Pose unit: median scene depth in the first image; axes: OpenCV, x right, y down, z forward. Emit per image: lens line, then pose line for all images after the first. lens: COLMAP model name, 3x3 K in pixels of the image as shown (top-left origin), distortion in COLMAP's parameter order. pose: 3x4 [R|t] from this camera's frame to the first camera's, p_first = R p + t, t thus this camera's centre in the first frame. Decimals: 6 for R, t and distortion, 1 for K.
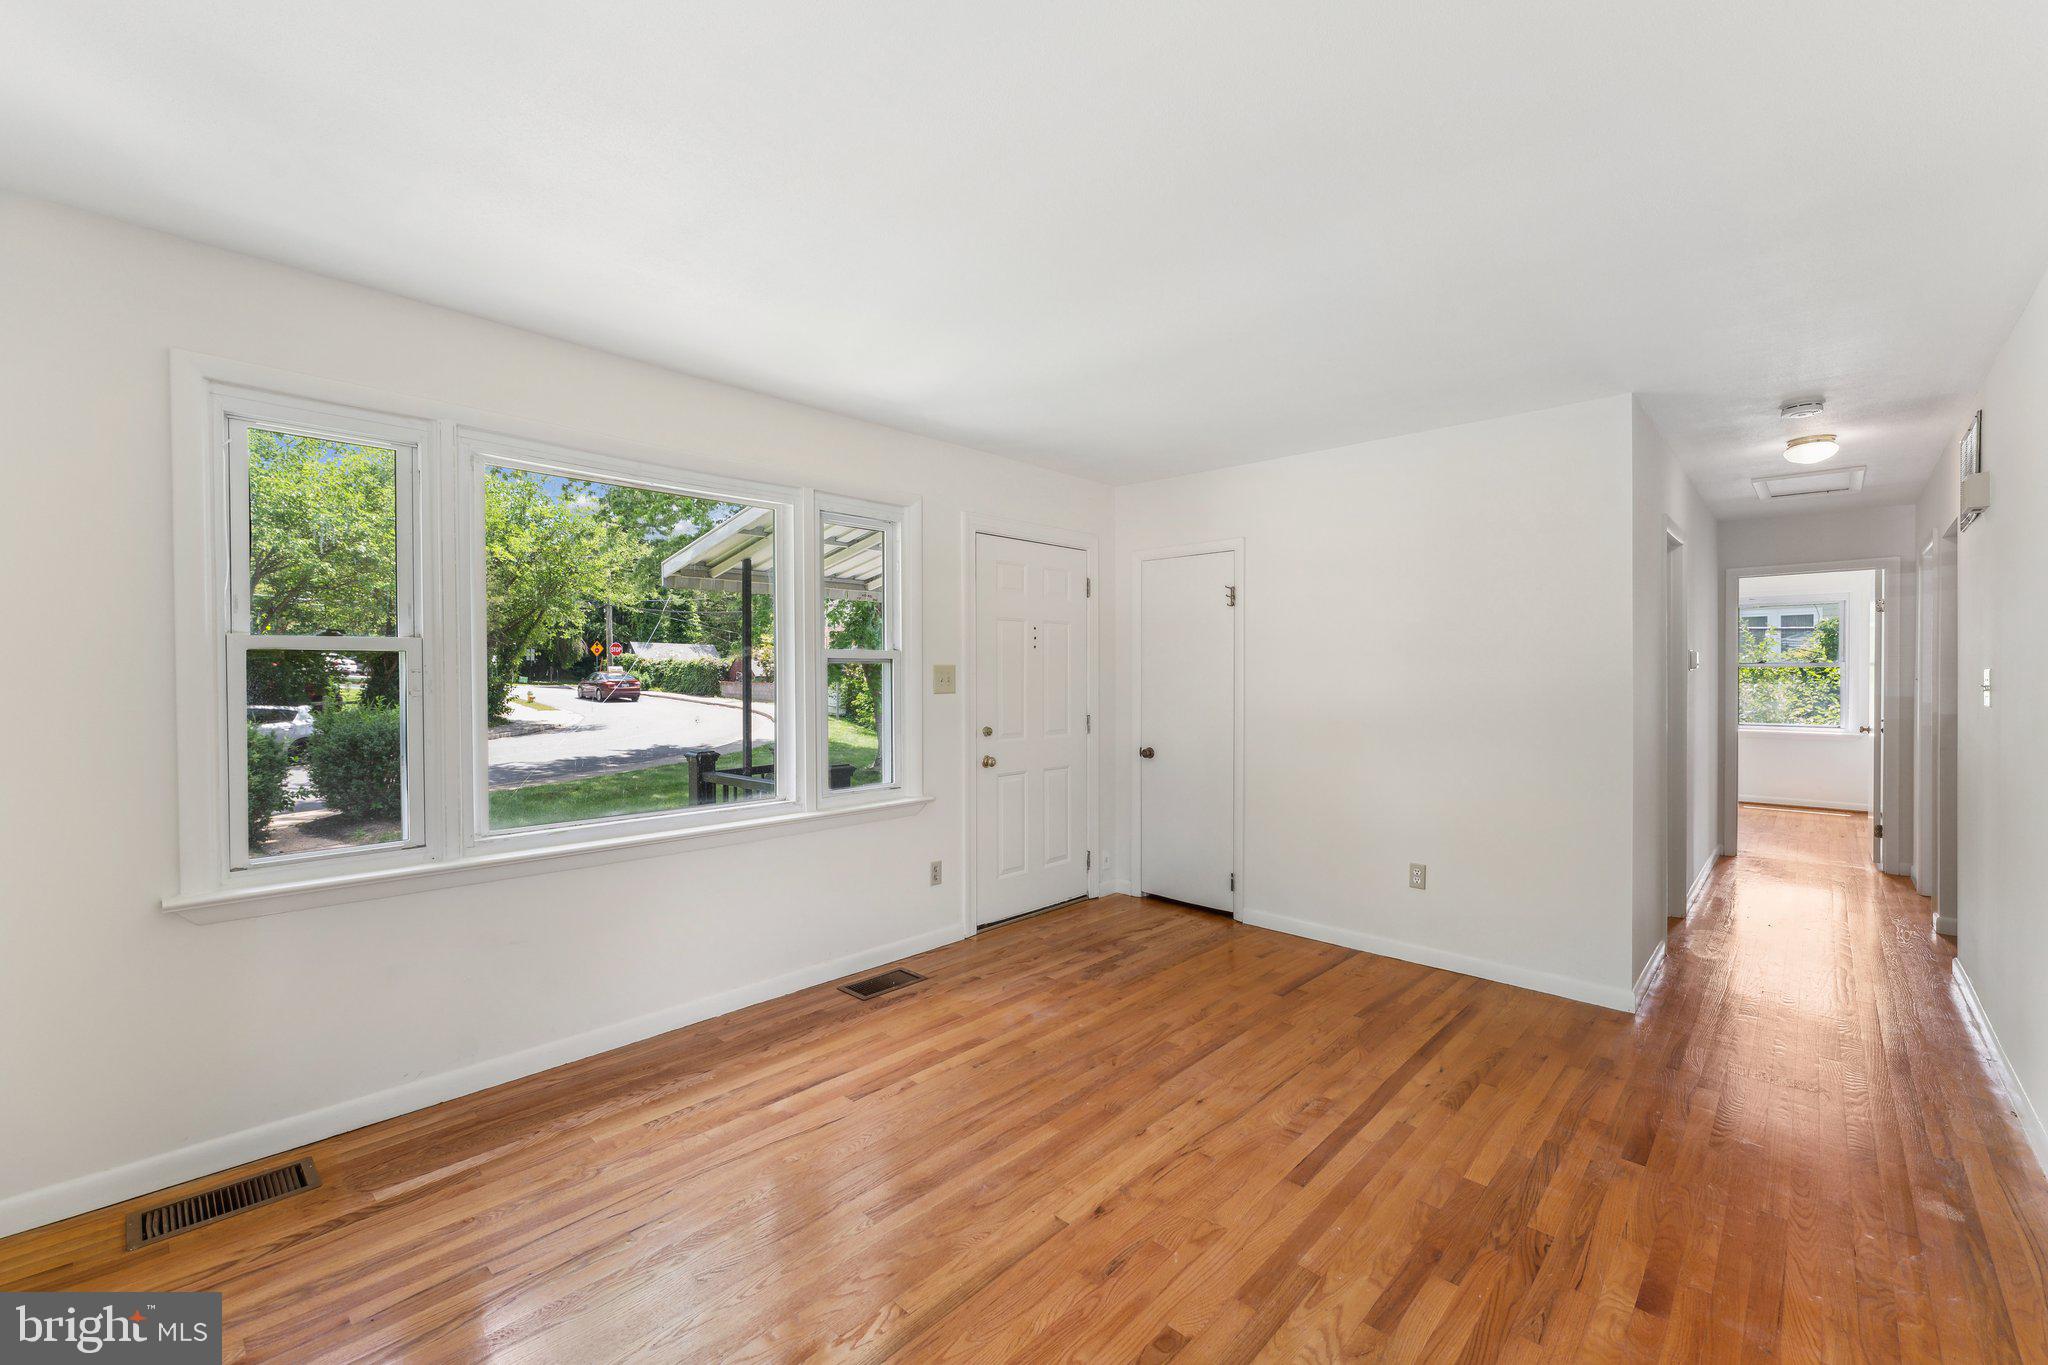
lens RADIAL K [[846.2, 0, 1011.0], [0, 846.2, 683.1], [0, 0, 1]] dist [0.000853, 0.000629]
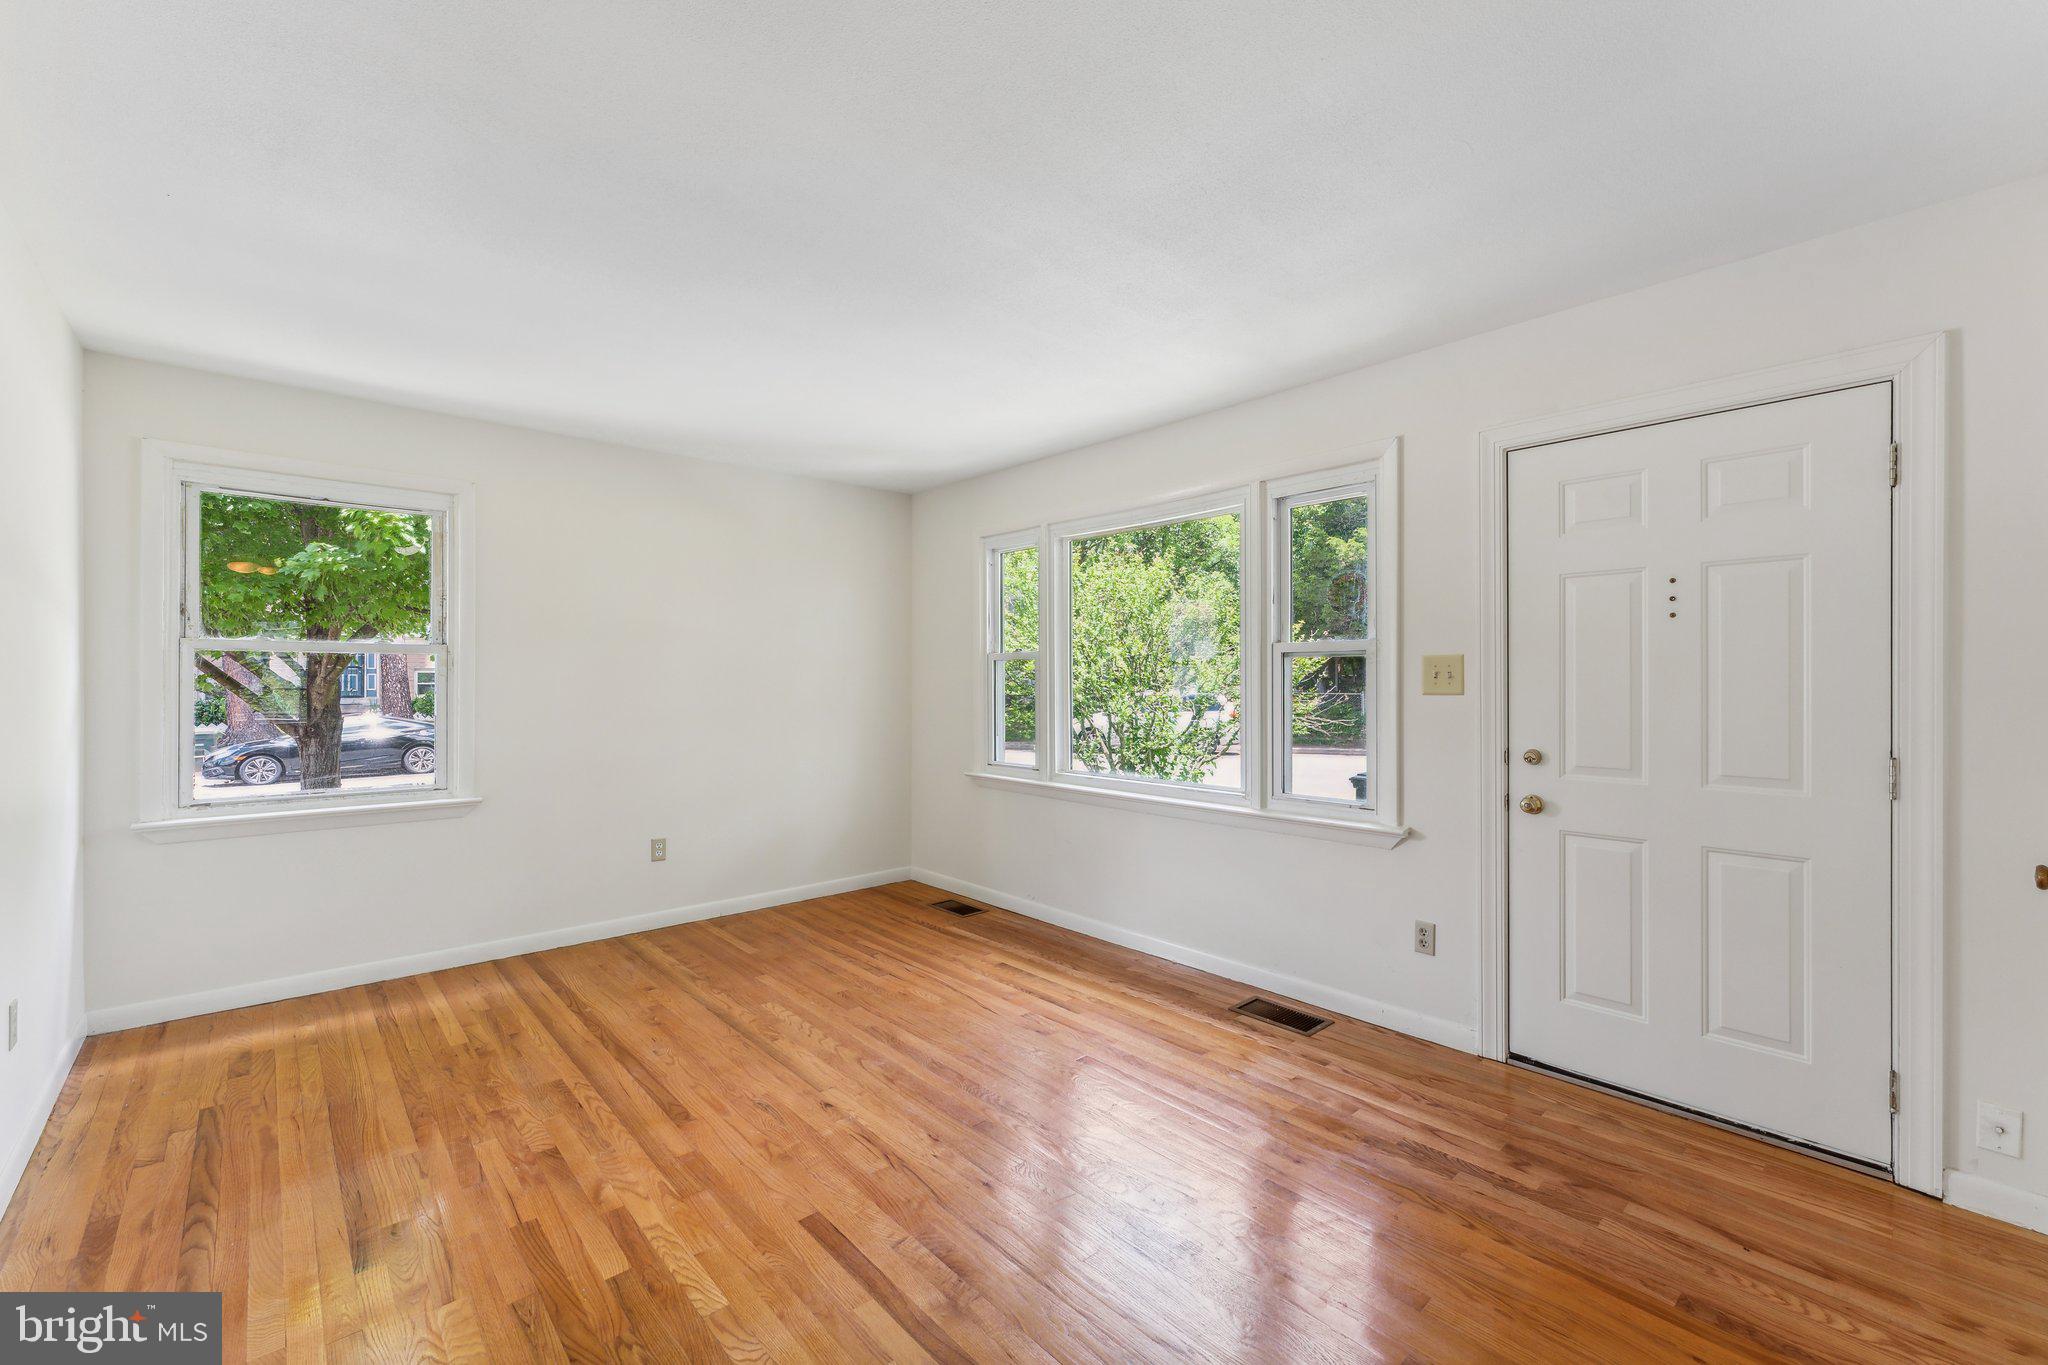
lens RADIAL K [[846.2, 0, 1028.2], [0, 846.2, 677.9], [0, 0, 1]] dist [0.000853, 0.000629]
pose [[-0.073337, 0.000853, -0.997307, 0.784656], [-0.010139, 0.999947, 0.001601, 0.000904], [0.997256, 0.010230, -0.073325, 0.826821]]
